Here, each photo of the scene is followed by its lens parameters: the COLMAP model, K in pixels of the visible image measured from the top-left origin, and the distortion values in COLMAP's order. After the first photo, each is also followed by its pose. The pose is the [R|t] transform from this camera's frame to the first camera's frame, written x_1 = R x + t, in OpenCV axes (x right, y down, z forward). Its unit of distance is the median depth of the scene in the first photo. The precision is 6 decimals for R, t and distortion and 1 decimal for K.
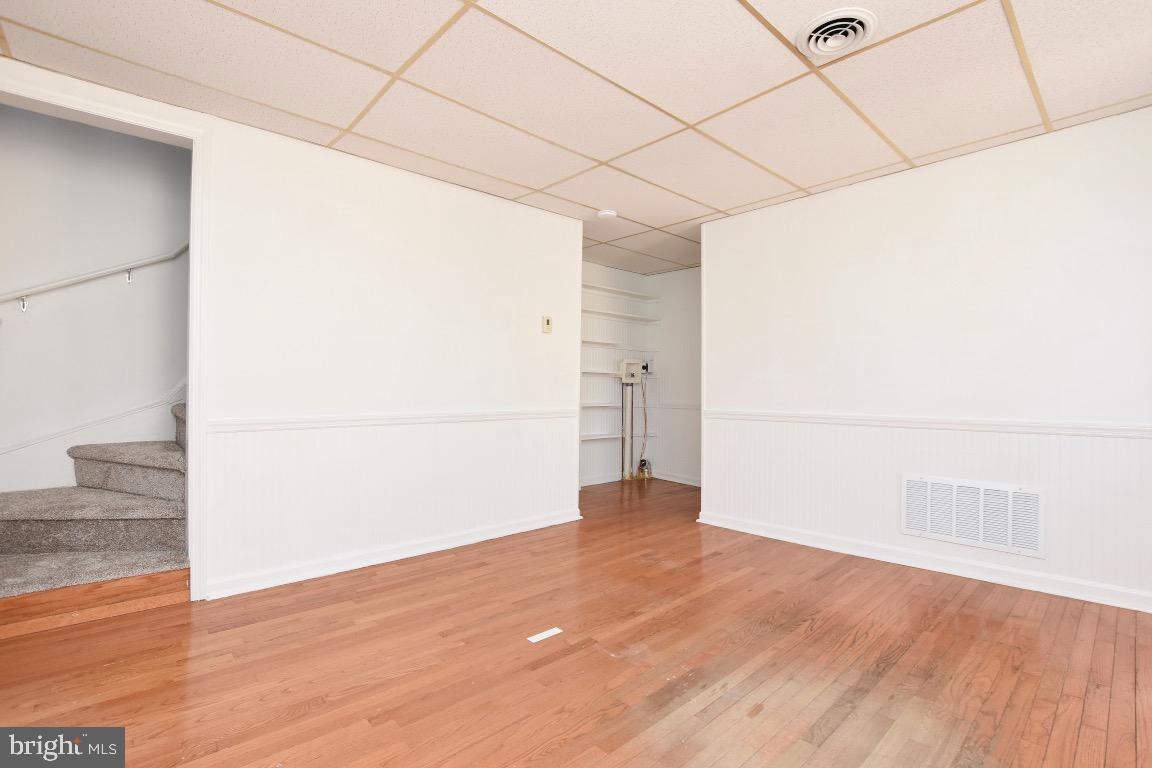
lens RADIAL K [[521.6, 0, 571.4], [0, 521.6, 382.4], [0, 0, 1]] dist [-0.028026, 0.000609]
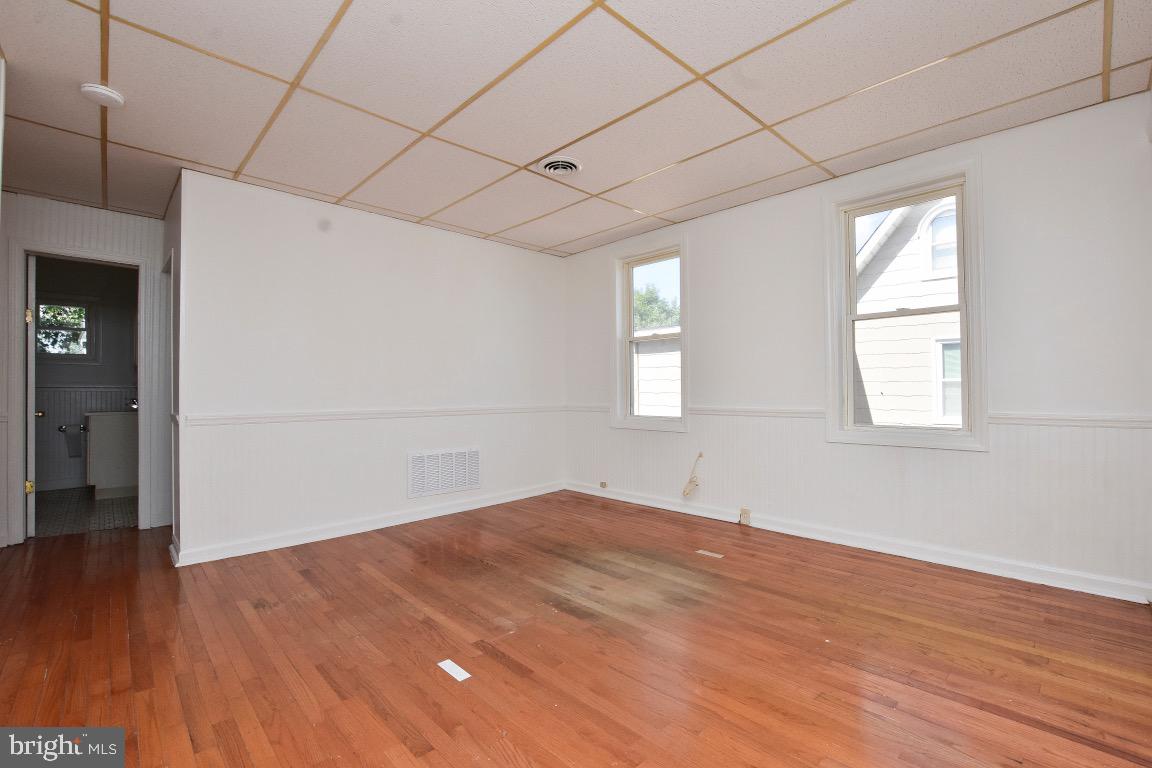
lens RADIAL K [[514.1, 0, 586.0], [0, 514.1, 384.6], [0, 0, 1]] dist [-0.033775, 0.005293]
pose [[-0.043934, 0.009874, 0.998986, -0.793646], [-0.008855, 0.999908, -0.010273, 0.015205], [-0.998995, -0.009298, -0.043843, 0.714150]]
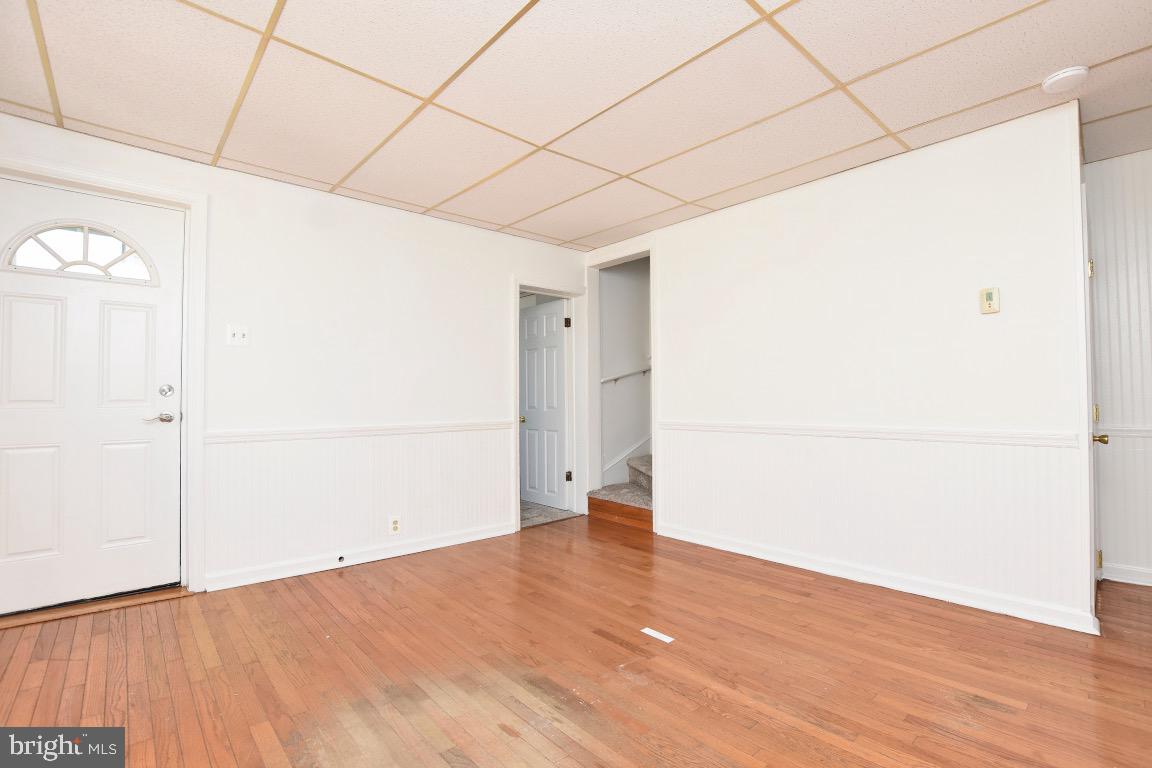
lens RADIAL K [[514.1, 0, 586.0], [0, 514.1, 384.6], [0, 0, 1]] dist [-0.033775, 0.005293]
pose [[0.014578, -0.032713, -0.999358, 0.869697], [0.019923, 0.999276, -0.032420, 0.007544], [0.999695, -0.019438, 0.015219, 0.738091]]
